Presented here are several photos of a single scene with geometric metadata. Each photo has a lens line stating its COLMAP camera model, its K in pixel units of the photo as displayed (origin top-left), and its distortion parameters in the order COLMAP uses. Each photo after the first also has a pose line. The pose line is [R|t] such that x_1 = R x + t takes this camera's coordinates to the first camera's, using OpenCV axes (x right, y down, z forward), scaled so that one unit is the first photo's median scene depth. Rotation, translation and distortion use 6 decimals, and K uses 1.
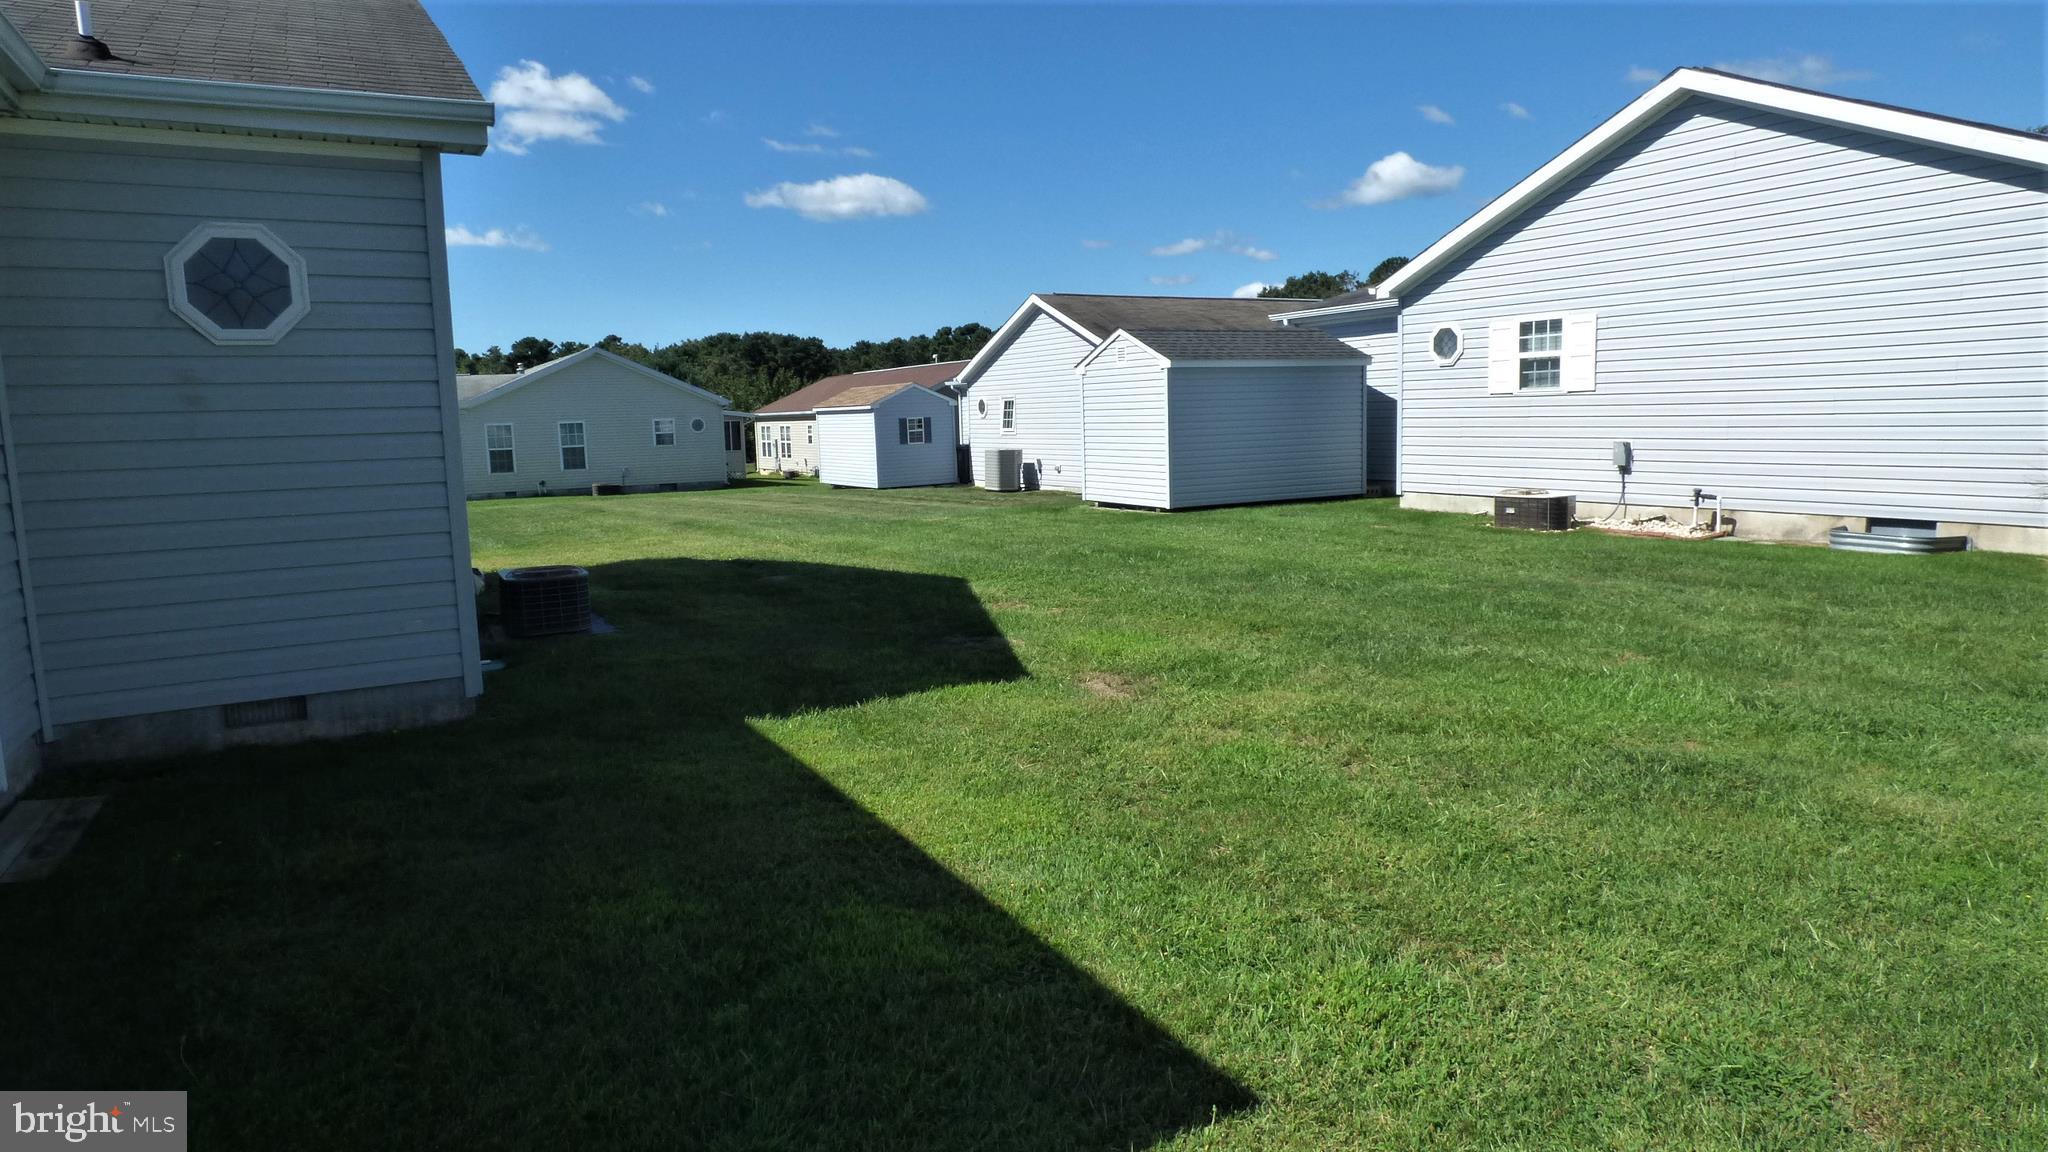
lens RADIAL K [[1236.5, 0, 1030.9], [0, 1236.5, 581.9], [0, 0, 1]] dist [-0.005849, -0.002211]
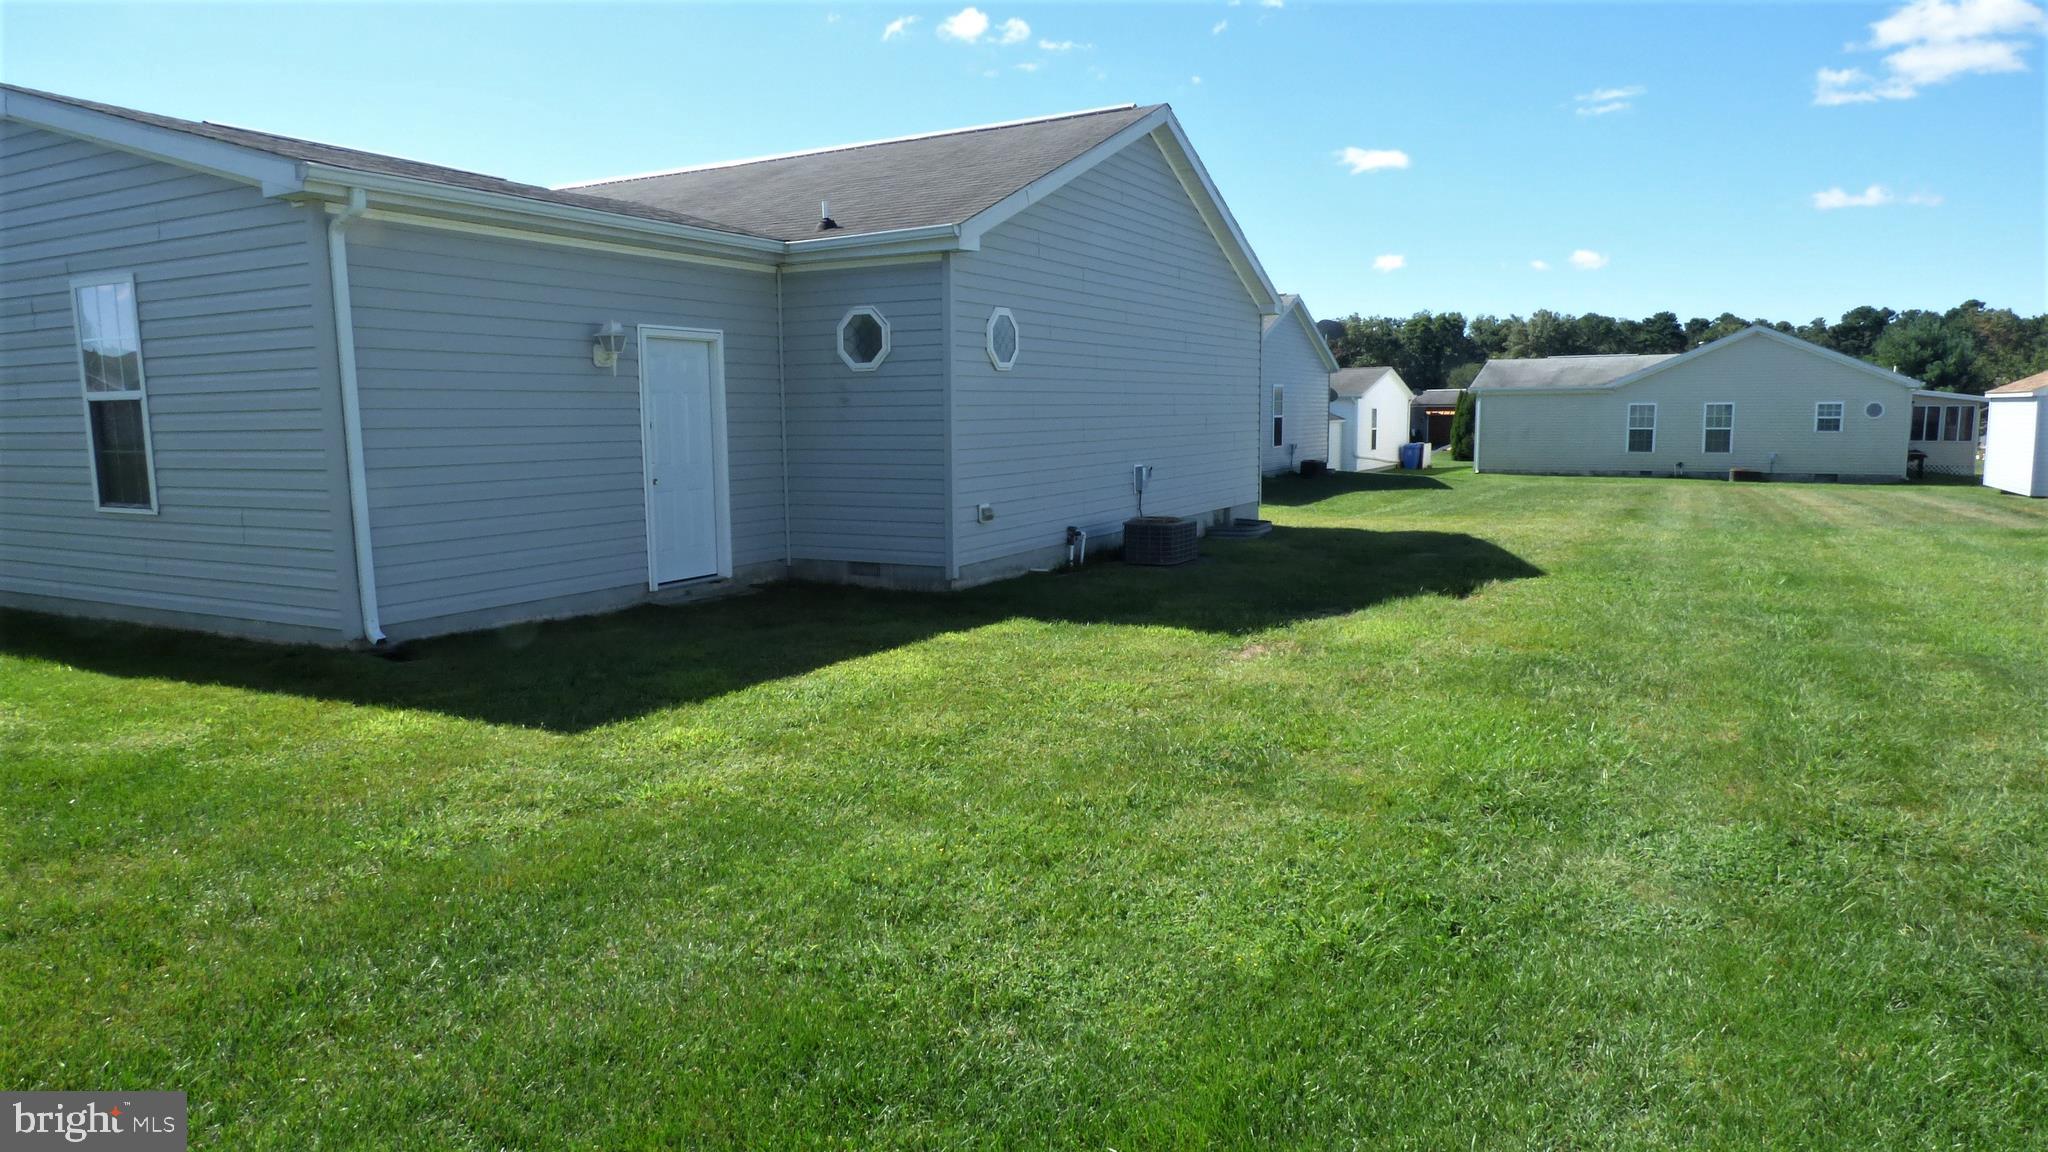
lens RADIAL K [[1236.5, 0, 1035.3], [0, 1236.5, 575.4], [0, 0, 1]] dist [-0.005849, -0.002211]
pose [[0.526070, 0.136412, -0.839430, 0.176994], [-0.122215, 0.988933, 0.084115, -0.011853], [0.841614, 0.058340, 0.536919, 0.036072]]
